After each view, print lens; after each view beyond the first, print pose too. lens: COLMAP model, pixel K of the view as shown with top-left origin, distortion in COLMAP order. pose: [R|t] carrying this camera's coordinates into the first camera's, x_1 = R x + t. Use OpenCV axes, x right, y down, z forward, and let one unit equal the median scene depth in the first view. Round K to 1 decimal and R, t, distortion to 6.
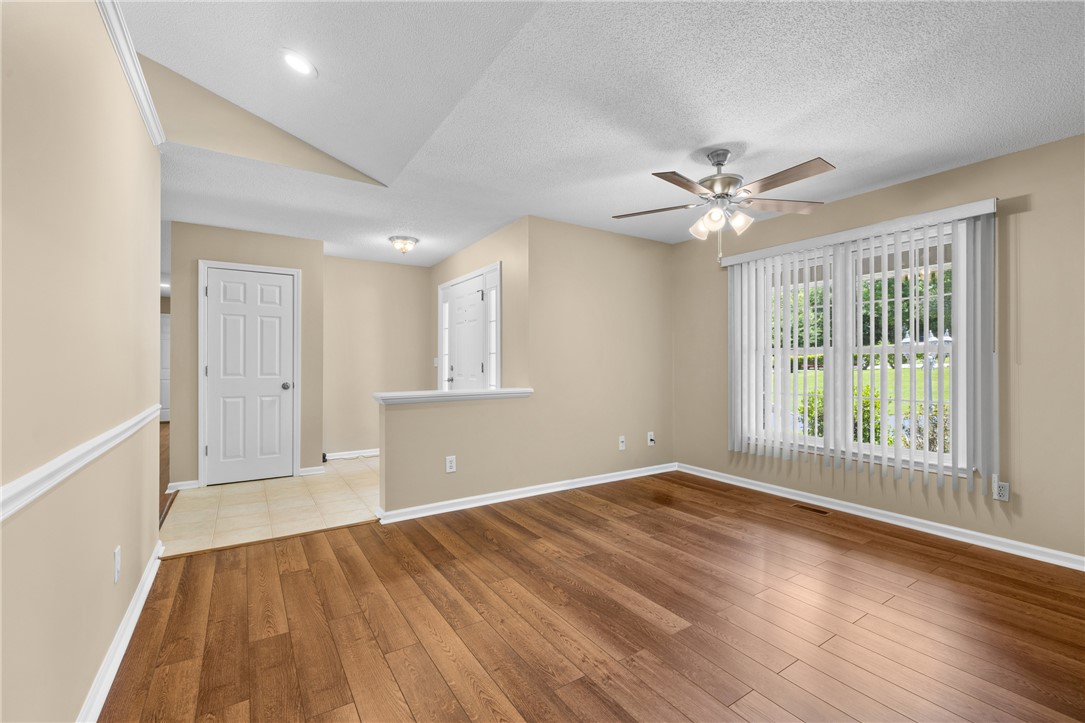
lens RADIAL K [[465.3, 0, 542.9], [0, 465.3, 360.0], [0, 0, 1]] dist [0.000828, -0.000121]
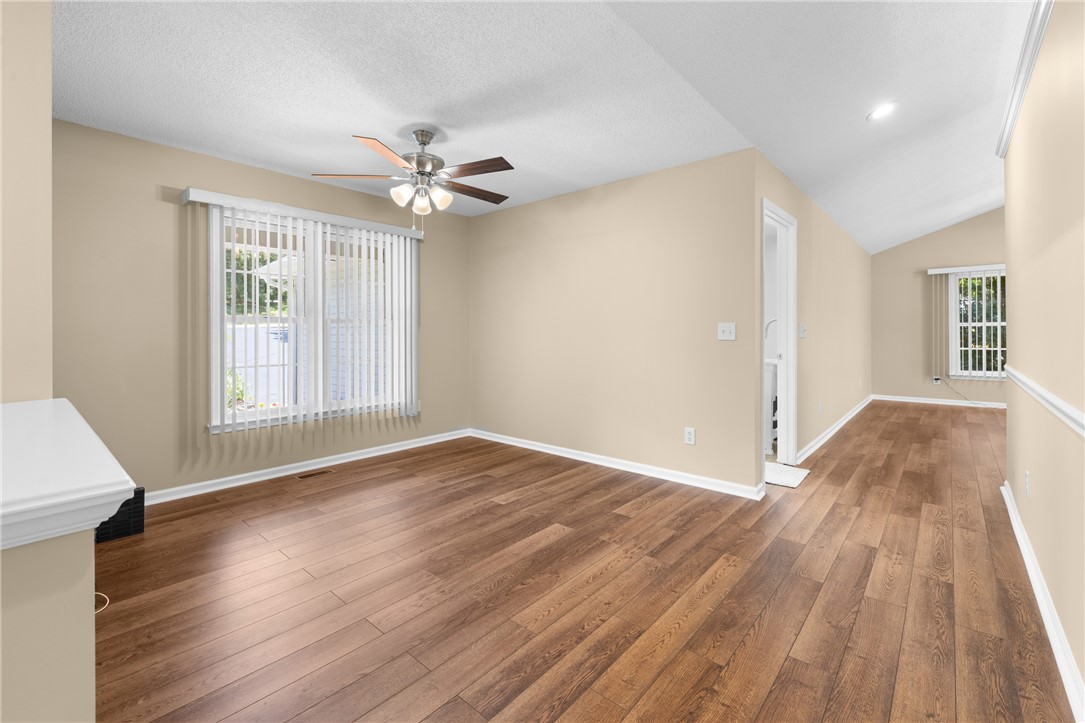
lens RADIAL K [[465.3, 0, 539.9], [0, 465.3, 346.6], [0, 0, 1]] dist [0.000828, -0.000121]
pose [[-0.266843, -0.031884, 0.963212, -0.802629], [-0.002009, 0.999469, 0.032527, 0.004795], [-0.963738, 0.006744, -0.266766, 1.170390]]
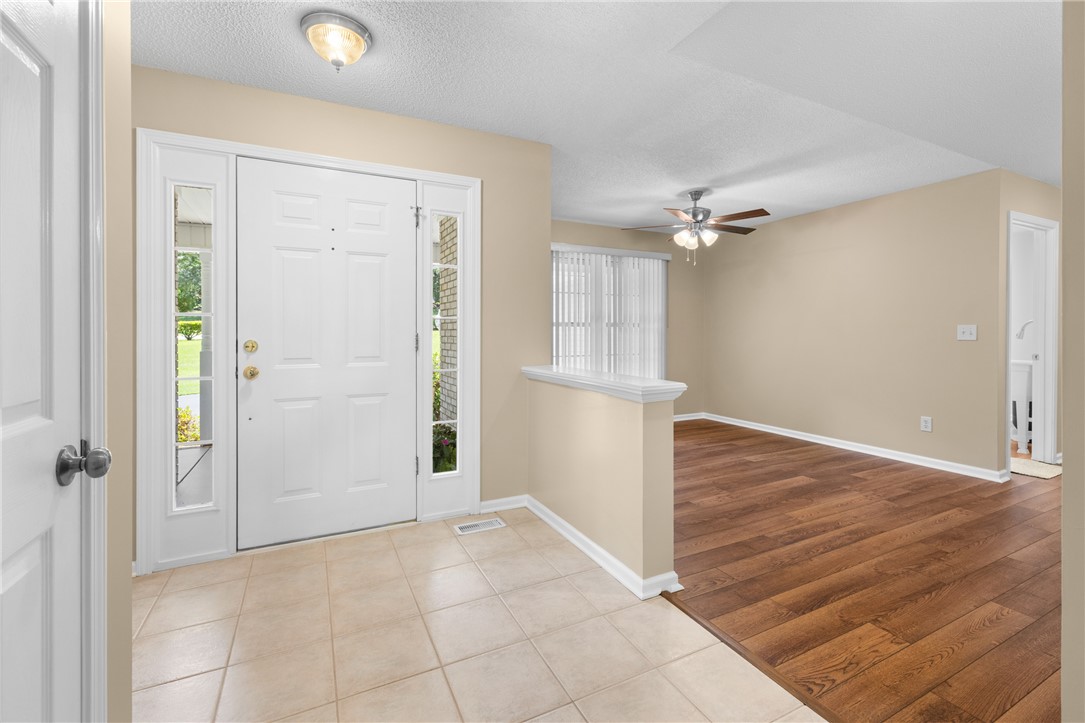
lens RADIAL K [[465.3, 0, 547.9], [0, 465.3, 343.9], [0, 0, 1]] dist [0.000828, -0.000121]
pose [[0.107476, -0.025424, 0.993883, -1.327311], [-0.001969, 0.999666, 0.025784, 0.004120], [-0.994206, -0.004728, 0.107390, 1.499816]]
